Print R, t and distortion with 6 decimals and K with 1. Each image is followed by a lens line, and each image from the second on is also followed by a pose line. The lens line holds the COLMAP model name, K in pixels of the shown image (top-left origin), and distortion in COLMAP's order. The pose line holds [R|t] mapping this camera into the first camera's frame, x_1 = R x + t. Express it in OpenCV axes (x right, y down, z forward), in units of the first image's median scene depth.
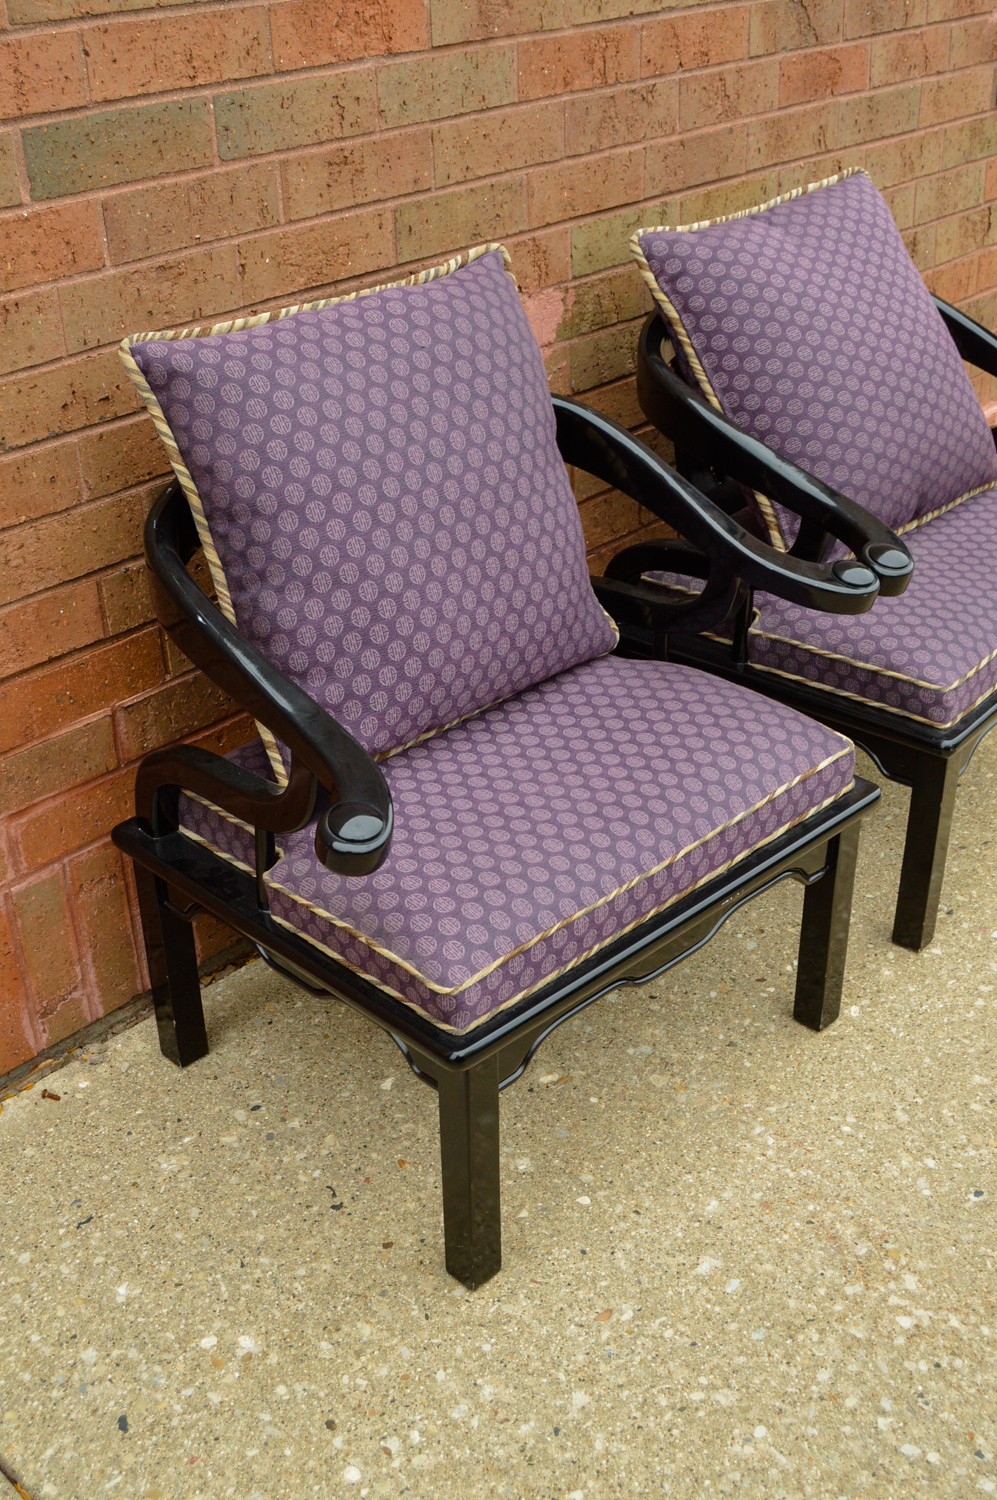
lens RADIAL K [[1751.0, 0, 506.7], [0, 1751.0, 763.4], [0, 0, 1]] dist [-0.053657, 0.000000]
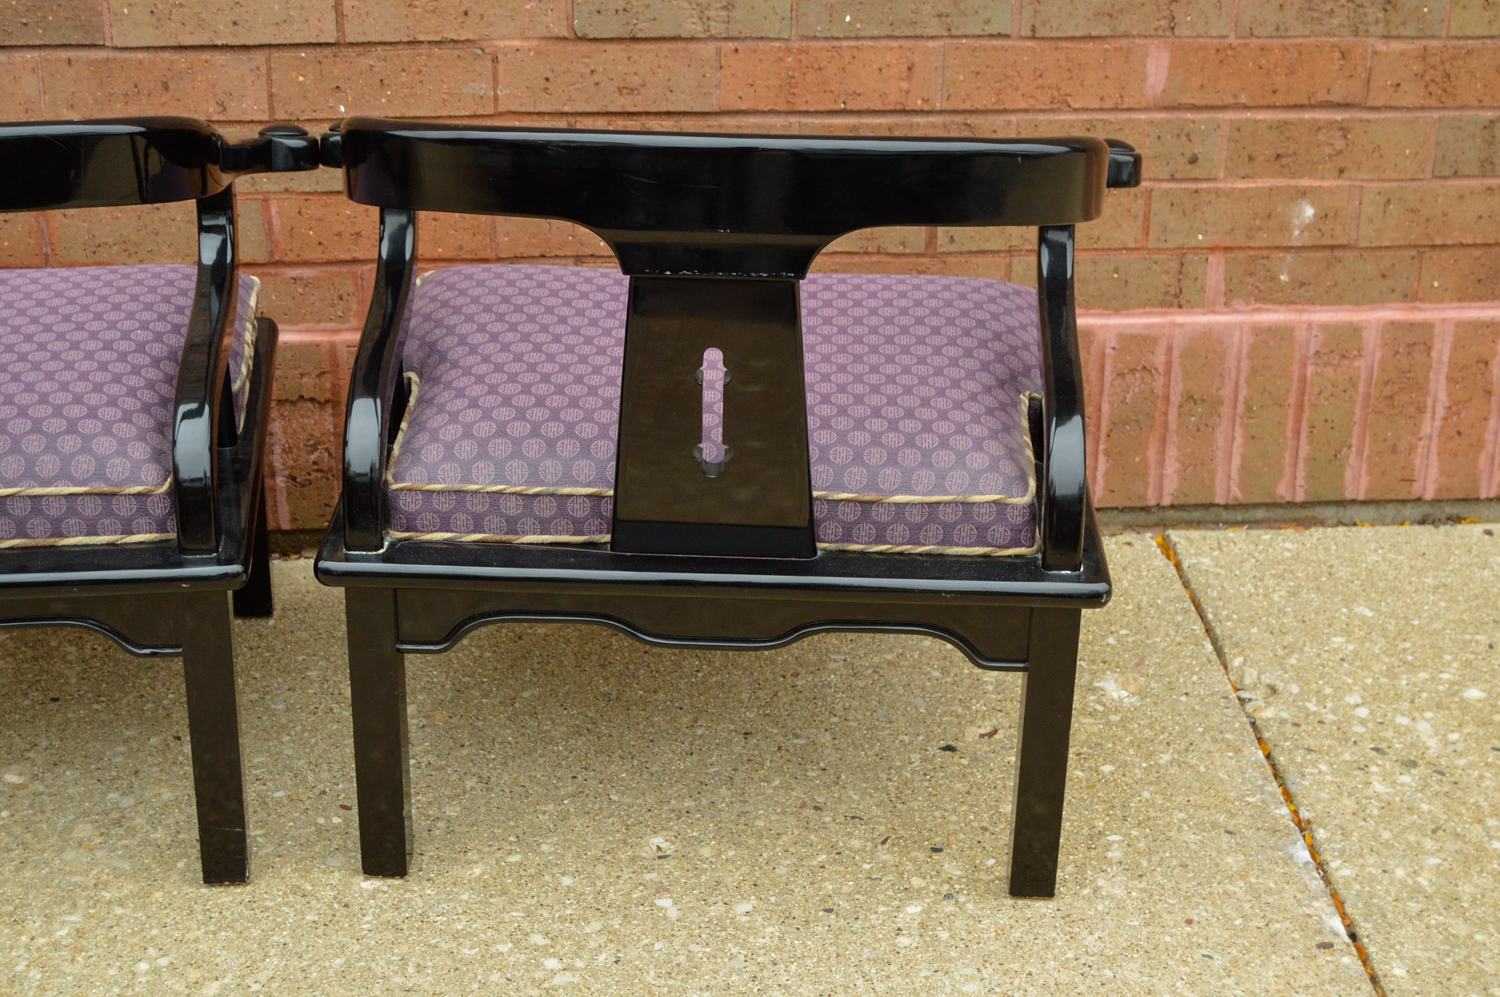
lens RADIAL K [[2469.0, 0, 760.4], [0, 2469.0, 513.8], [0, 0, 1]] dist [-0.040380, 0.000000]
pose [[0.753978, 0.317614, -0.575011, 0.924254], [-0.356269, 0.933136, 0.048272, -0.116595], [0.551896, 0.168463, 0.816720, 0.240555]]
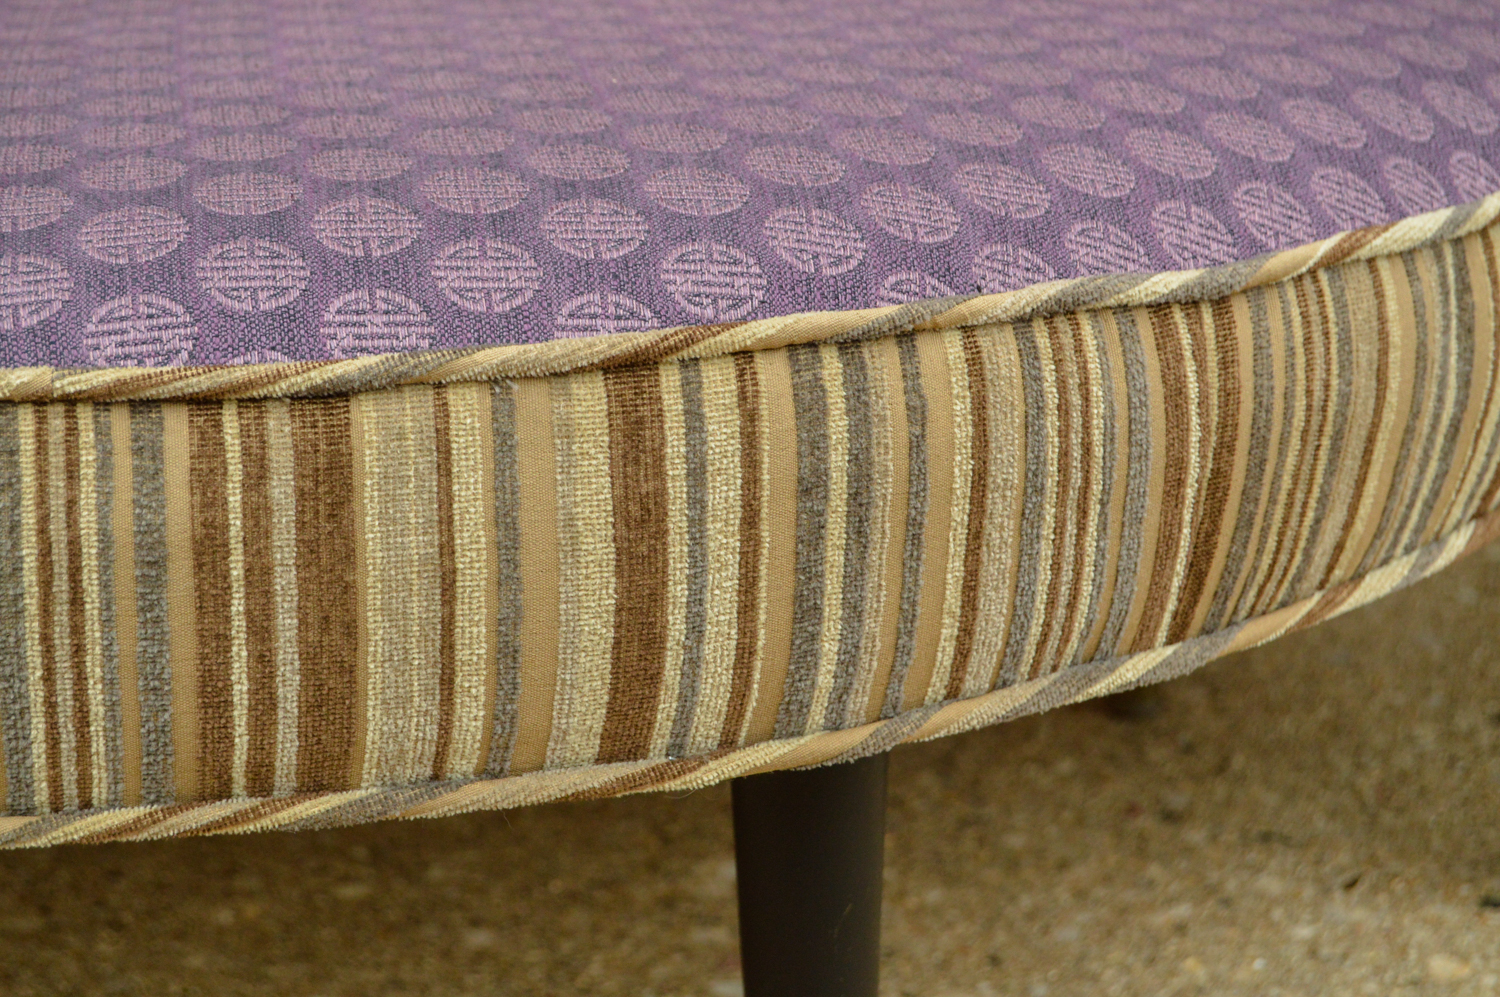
lens RADIAL K [[3291.5, 0, 758.4], [0, 3291.5, 513.4], [0, 0, 1]] dist [-0.011913, 0.000000]
pose [[0.678163, 0.231223, -0.697589, 0.669912], [-0.371663, 0.926789, -0.054119, 0.068071], [0.634004, 0.295970, 0.714451, 0.742459]]
